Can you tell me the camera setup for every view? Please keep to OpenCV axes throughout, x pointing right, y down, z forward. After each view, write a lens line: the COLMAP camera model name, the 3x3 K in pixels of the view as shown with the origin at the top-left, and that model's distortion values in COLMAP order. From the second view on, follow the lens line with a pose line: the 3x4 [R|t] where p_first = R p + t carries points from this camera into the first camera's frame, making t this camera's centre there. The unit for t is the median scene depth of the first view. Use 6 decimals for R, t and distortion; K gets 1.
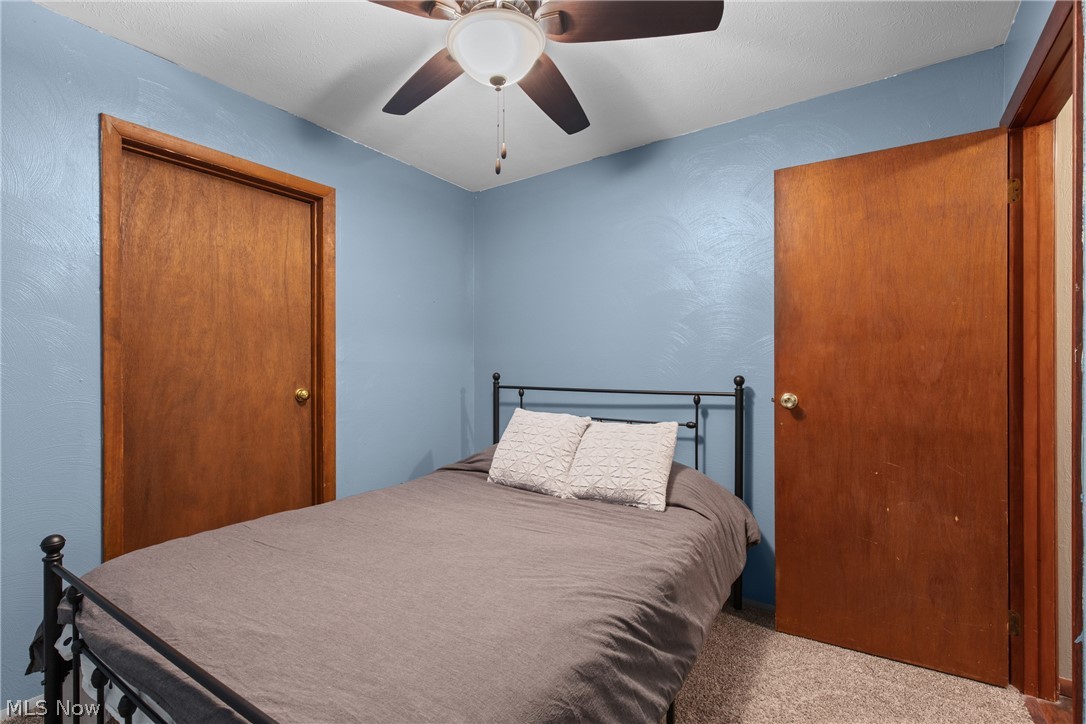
lens RADIAL K [[489.1, 0, 544.8], [0, 489.1, 369.0], [0, 0, 1]] dist [0.011879, -0.001506]
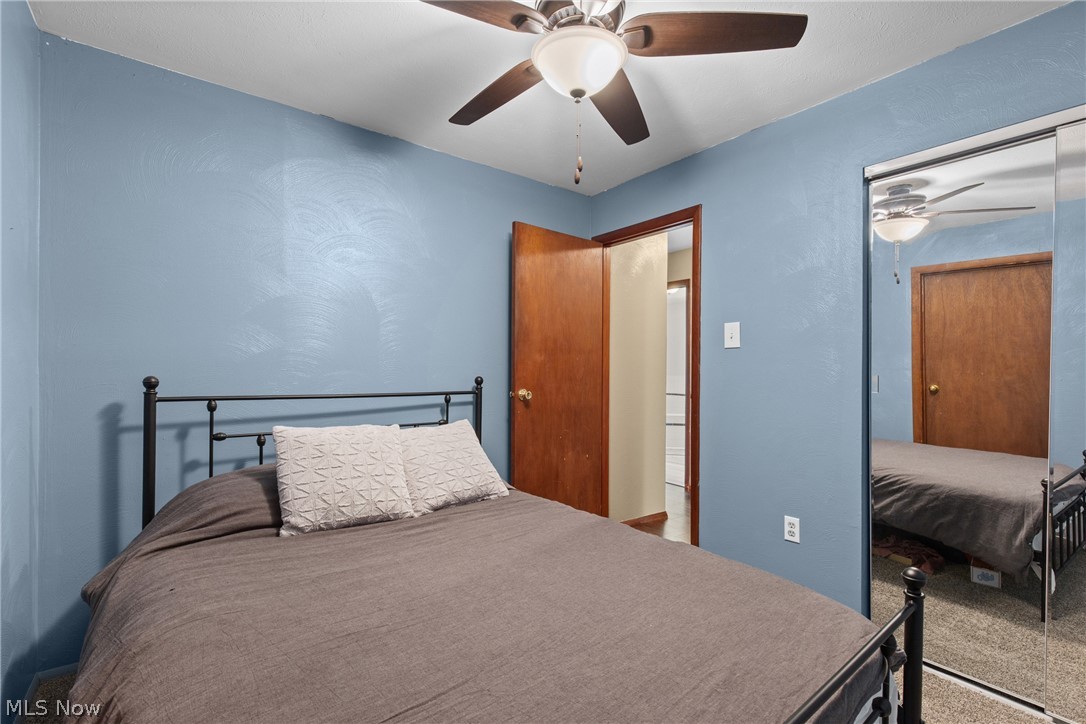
lens RADIAL K [[489.1, 0, 542.3], [0, 489.1, 364.4], [0, 0, 1]] dist [0.011879, -0.001506]
pose [[0.311250, 0.011460, 0.950259, -0.794264], [-0.006511, 0.999930, -0.009927, -0.006082], [-0.950306, -0.003097, 0.311303, 0.541913]]
